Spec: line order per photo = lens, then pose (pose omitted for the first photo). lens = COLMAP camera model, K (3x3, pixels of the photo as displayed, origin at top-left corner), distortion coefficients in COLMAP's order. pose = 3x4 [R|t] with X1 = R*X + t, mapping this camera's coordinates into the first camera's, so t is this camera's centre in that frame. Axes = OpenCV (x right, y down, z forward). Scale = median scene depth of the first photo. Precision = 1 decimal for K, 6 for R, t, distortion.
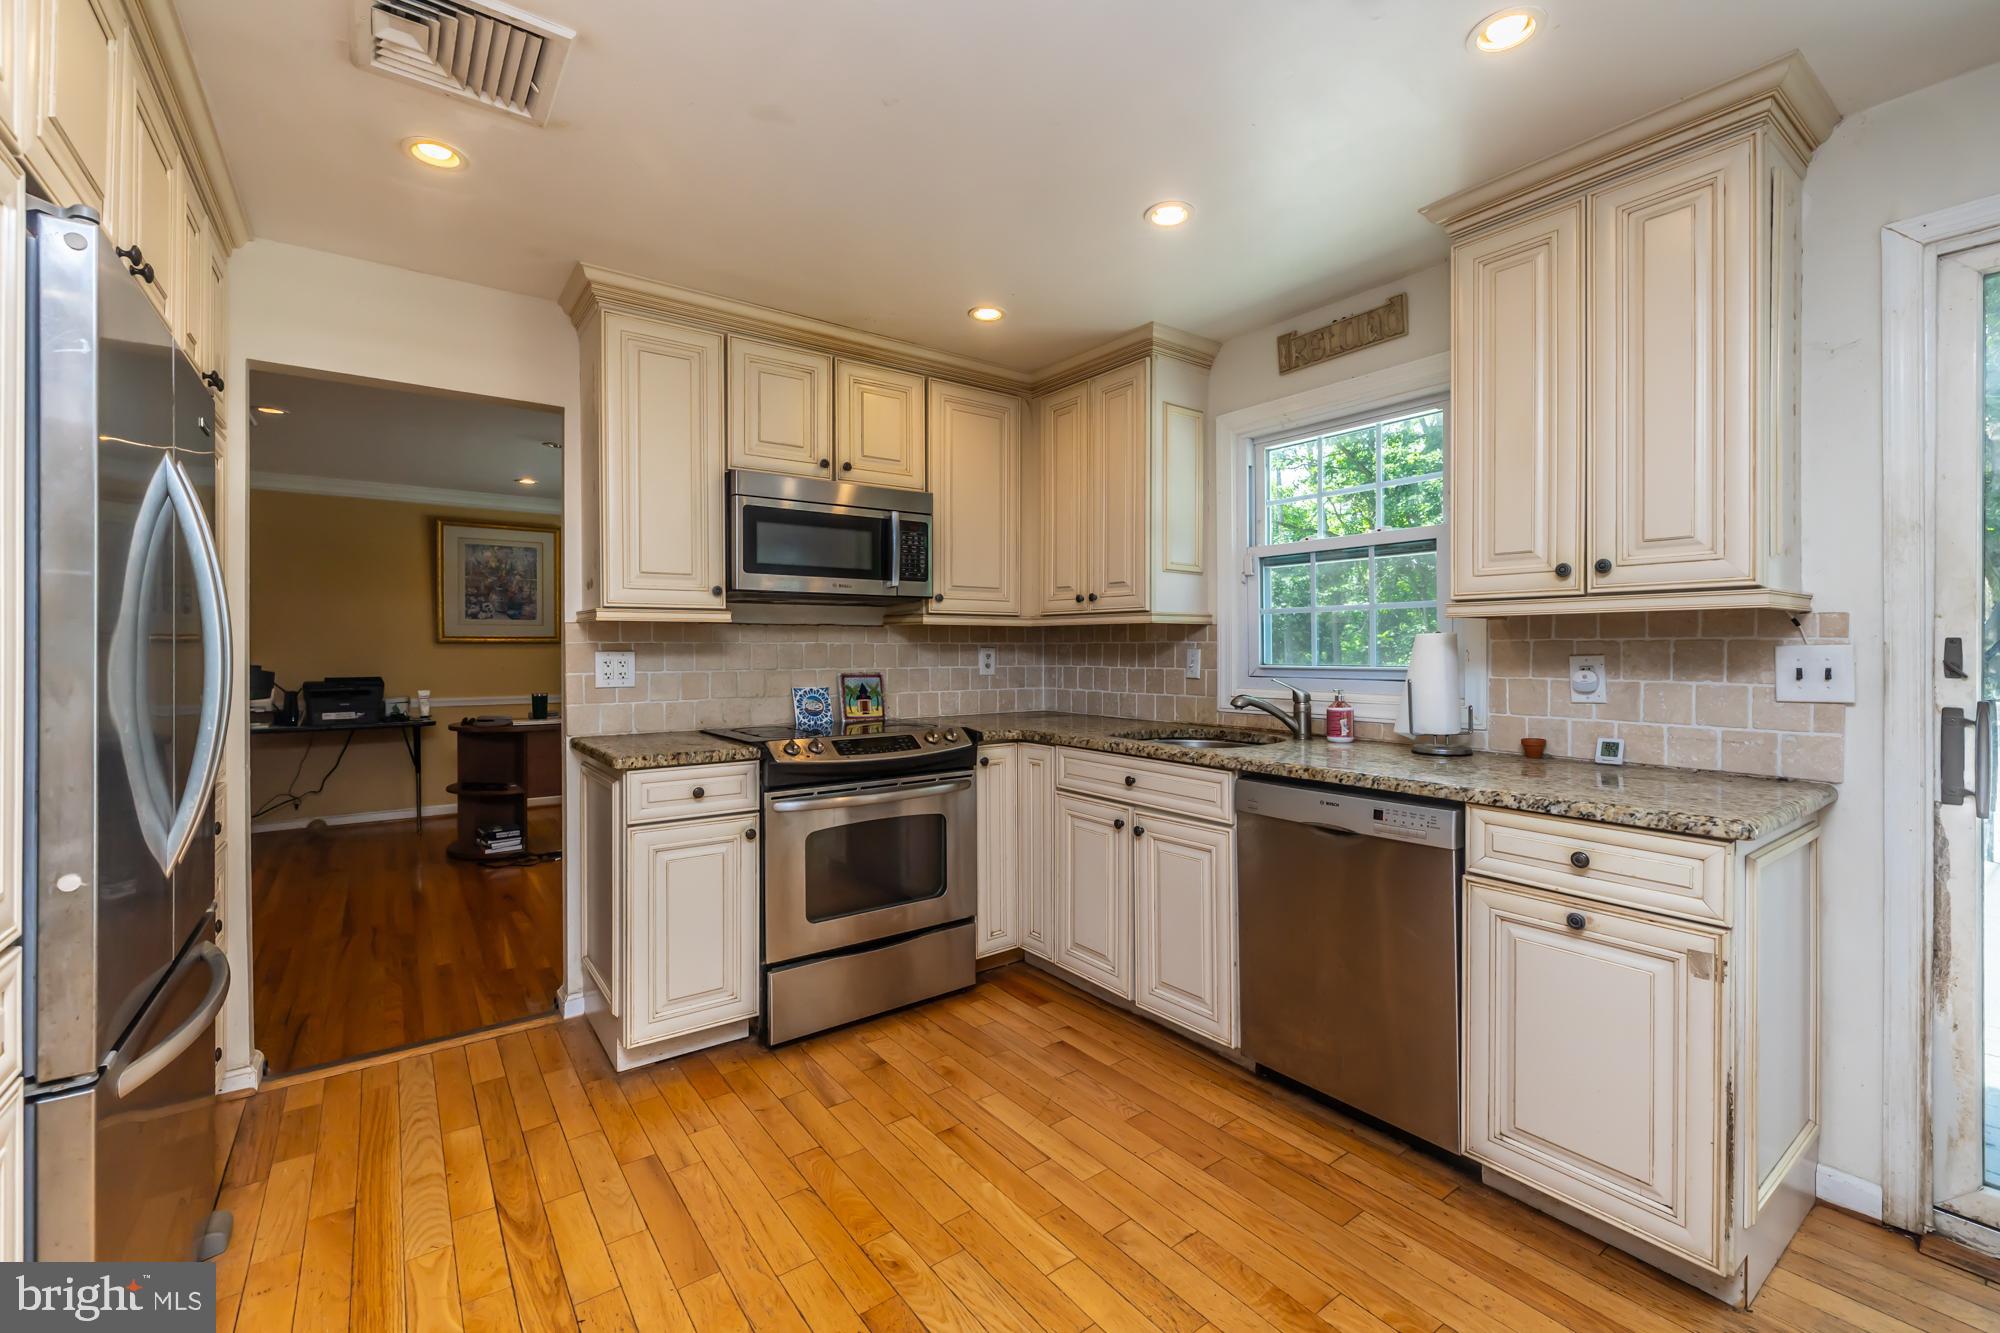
lens RADIAL K [[835.1, 0, 1027.4], [0, 835.1, 651.0], [0, 0, 1]] dist [0.000092, 0.000413]
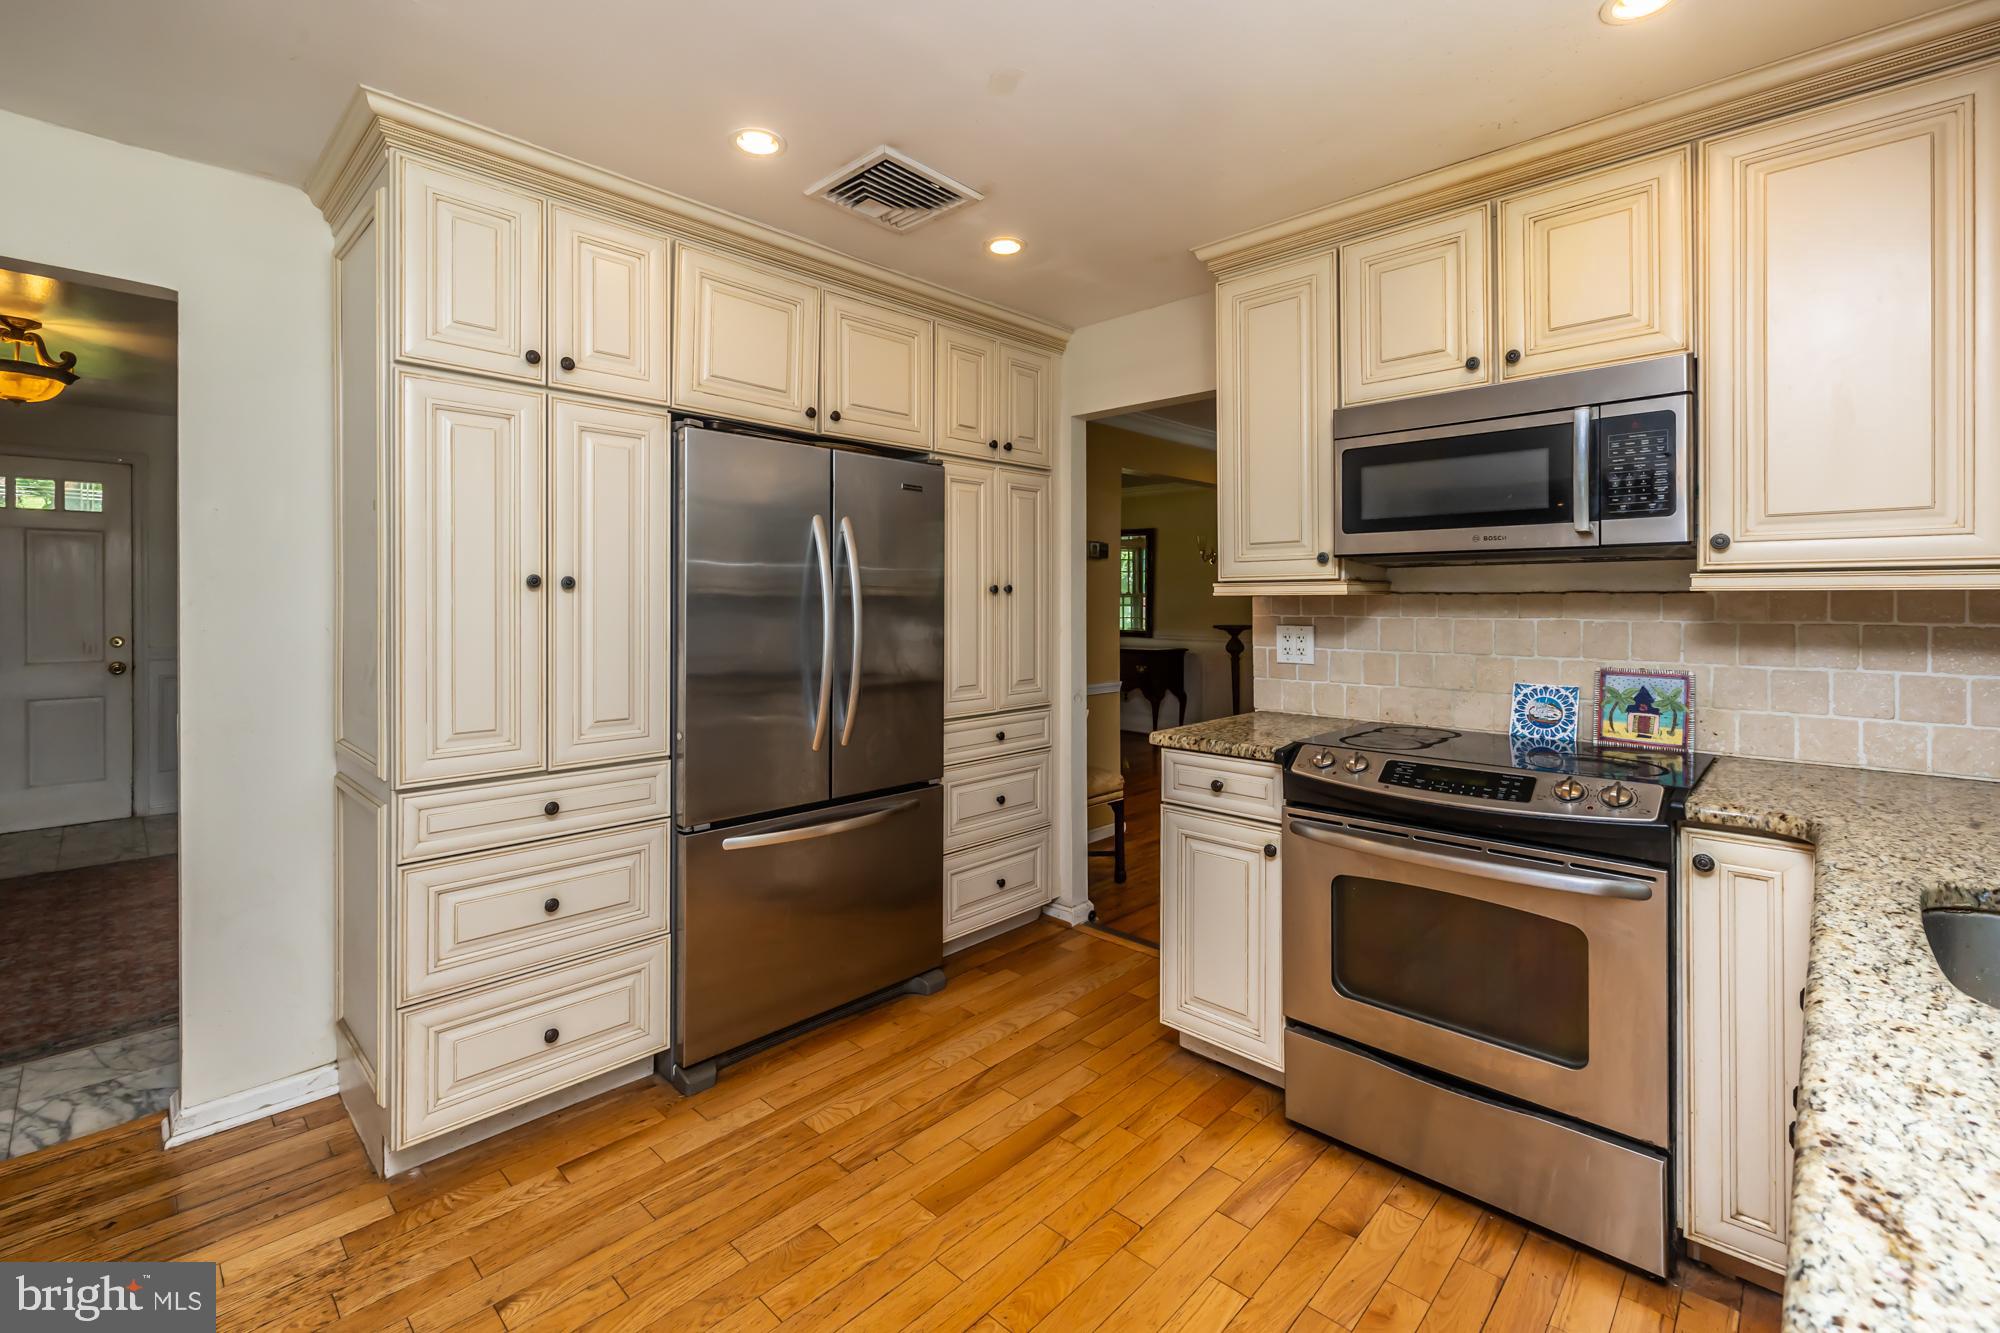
lens RADIAL K [[885.7, 0, 1029.2], [0, 885.7, 603.2], [0, 0, 1]] dist [-0.000058, 0.000228]
pose [[0.159570, 0.006970, -0.987162, 0.485090], [-0.004494, 0.999970, 0.006334, -0.032353], [0.987176, 0.003425, 0.159596, 0.591210]]
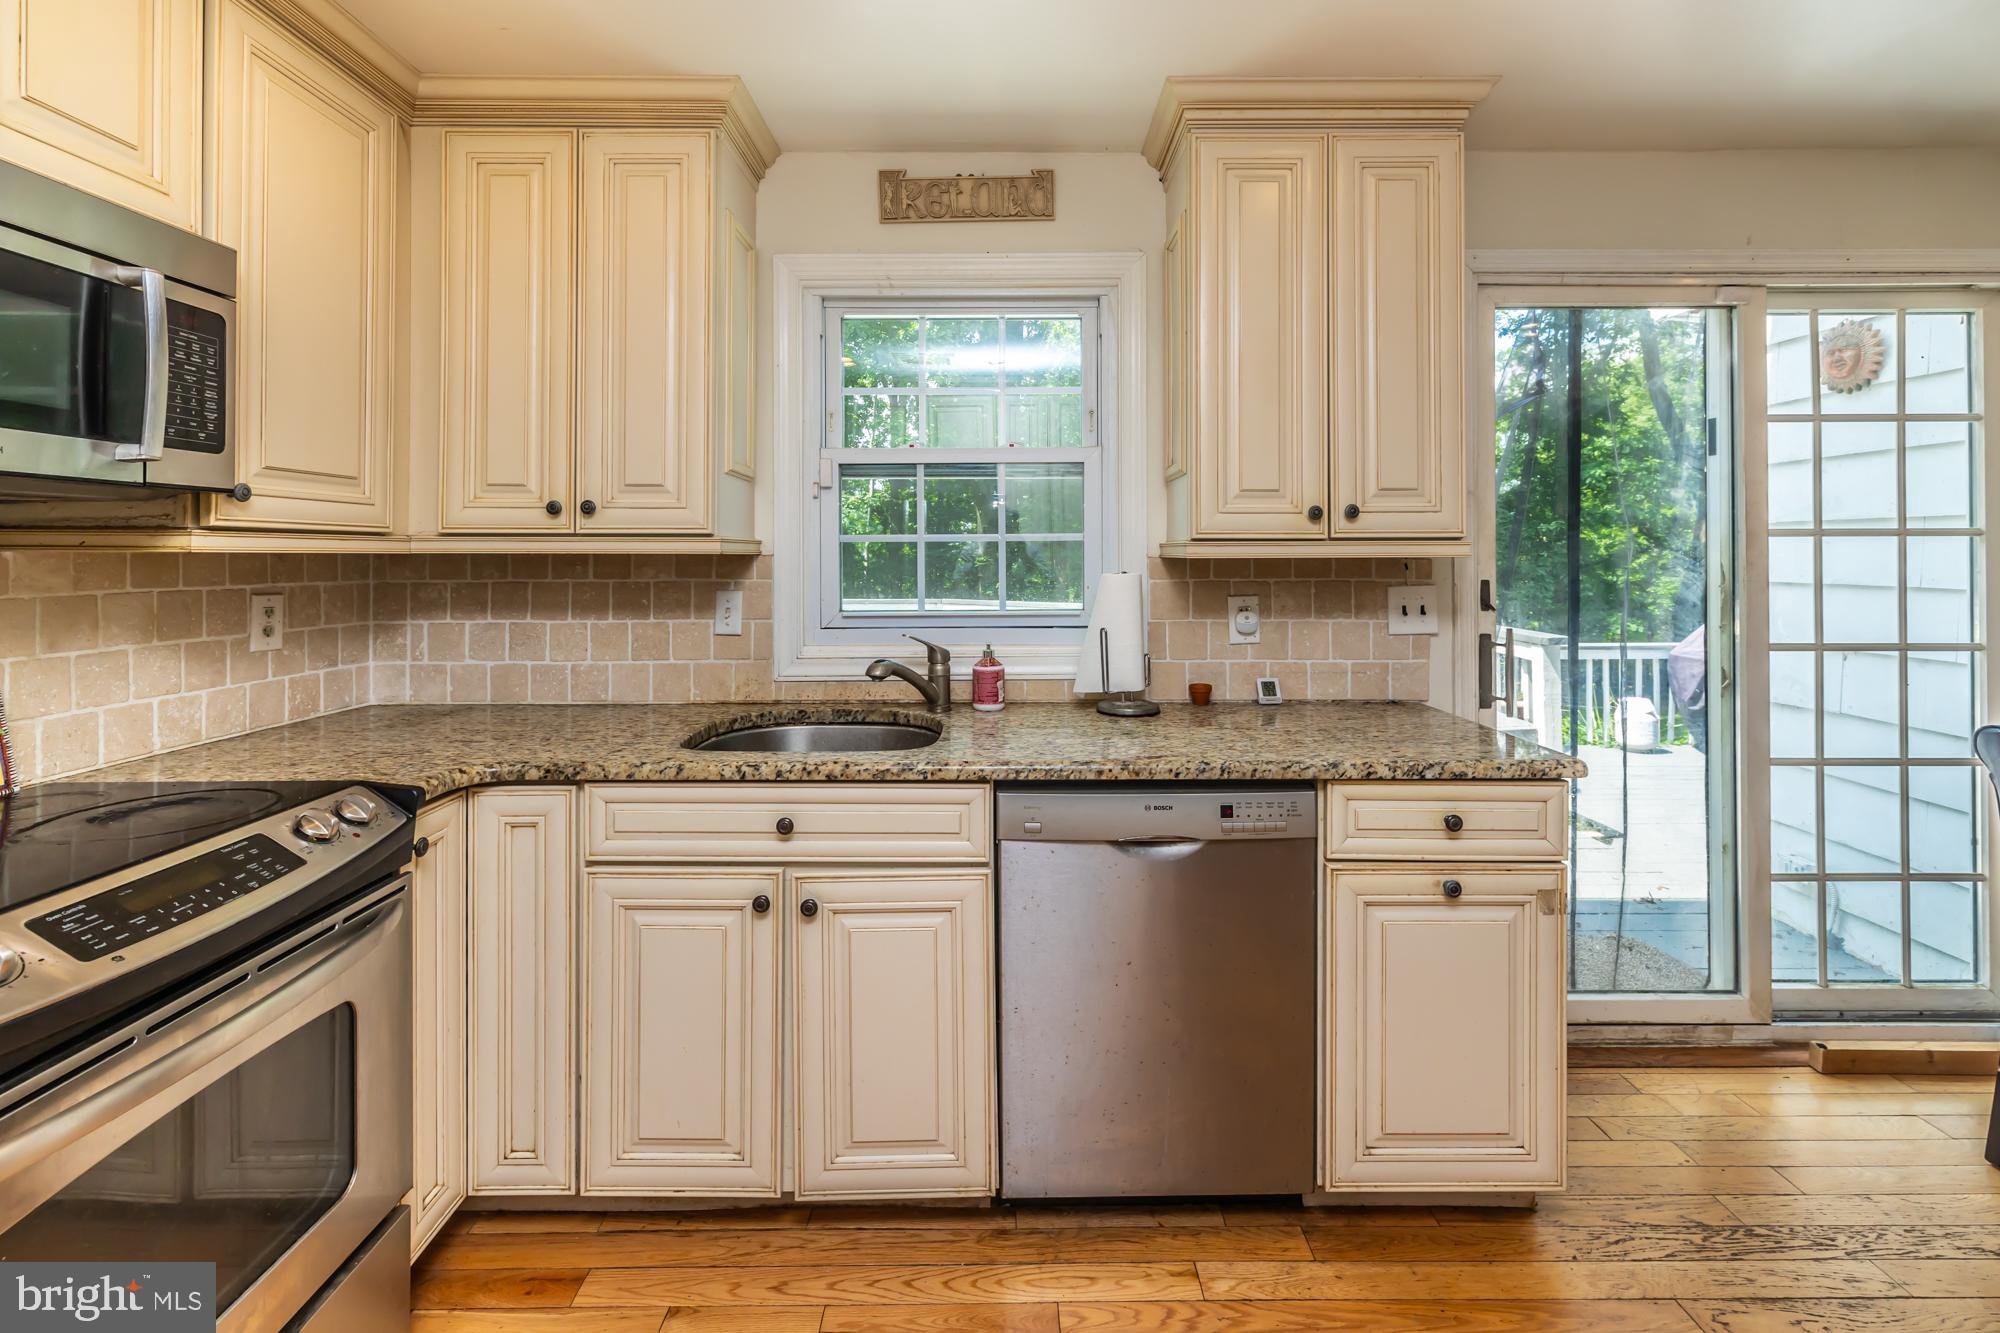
lens RADIAL K [[877.0, 0, 993.5], [0, 877.0, 553.1], [0, 0, 1]] dist [0.000518, 0.000375]
pose [[0.611131, 0.003340, 0.791523, -0.286836], [0.004697, 0.999958, -0.007846, -0.033252], [-0.791516, 0.008513, 0.611089, 0.509789]]
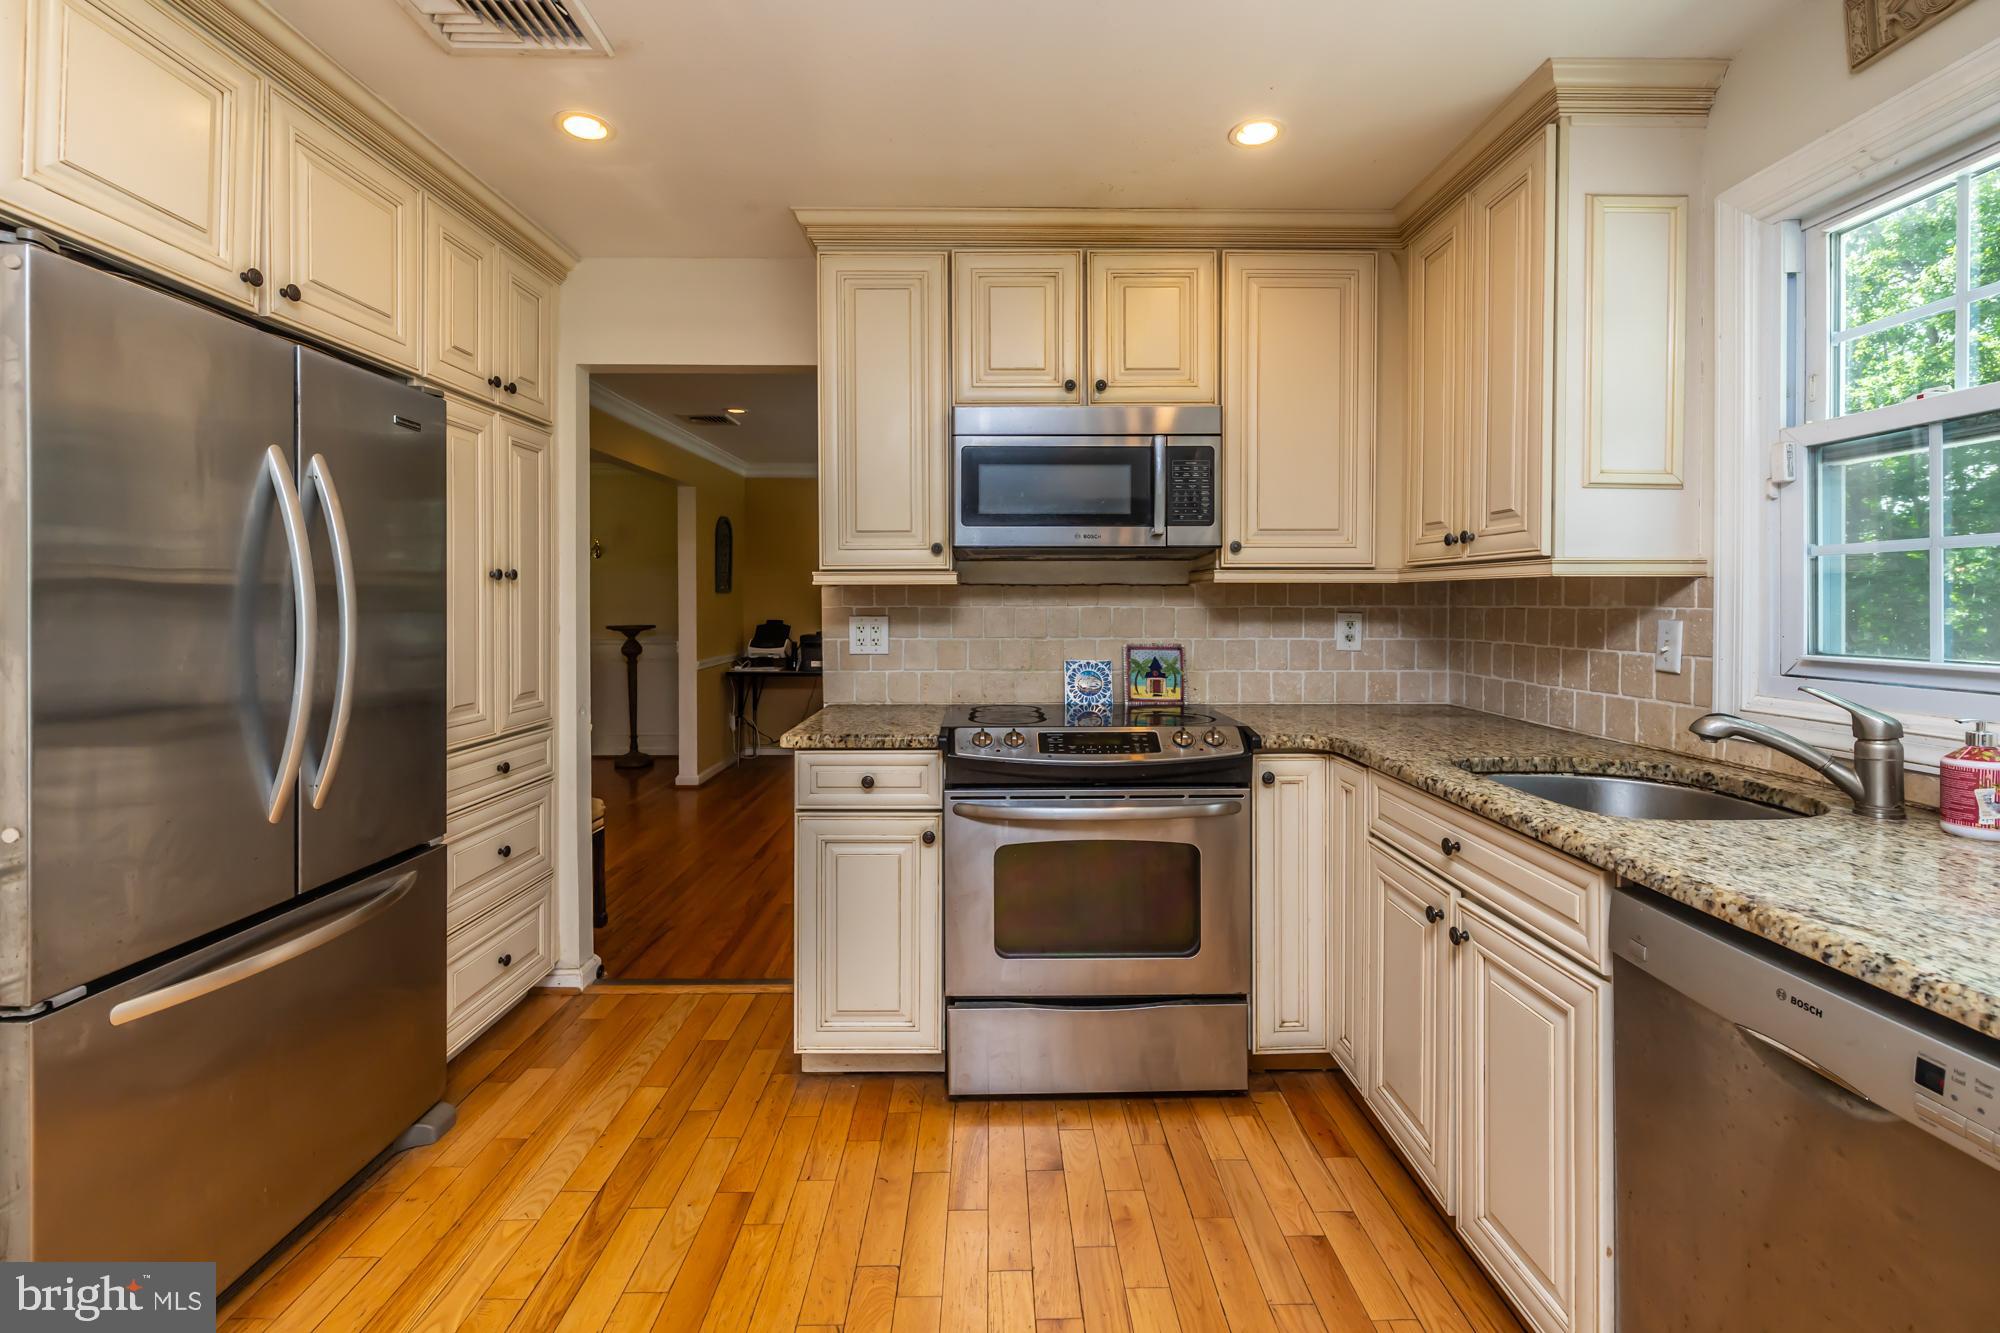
lens RADIAL K [[870.2, 0, 1013.4], [0, 870.2, 613.6], [0, 0, 1]] dist [0.000178, 0.000264]
pose [[0.805697, 0.009036, -0.592259, 0.241961], [-0.004071, 0.999944, 0.009718, -0.013933], [0.592314, -0.005418, 0.805689, 0.329115]]
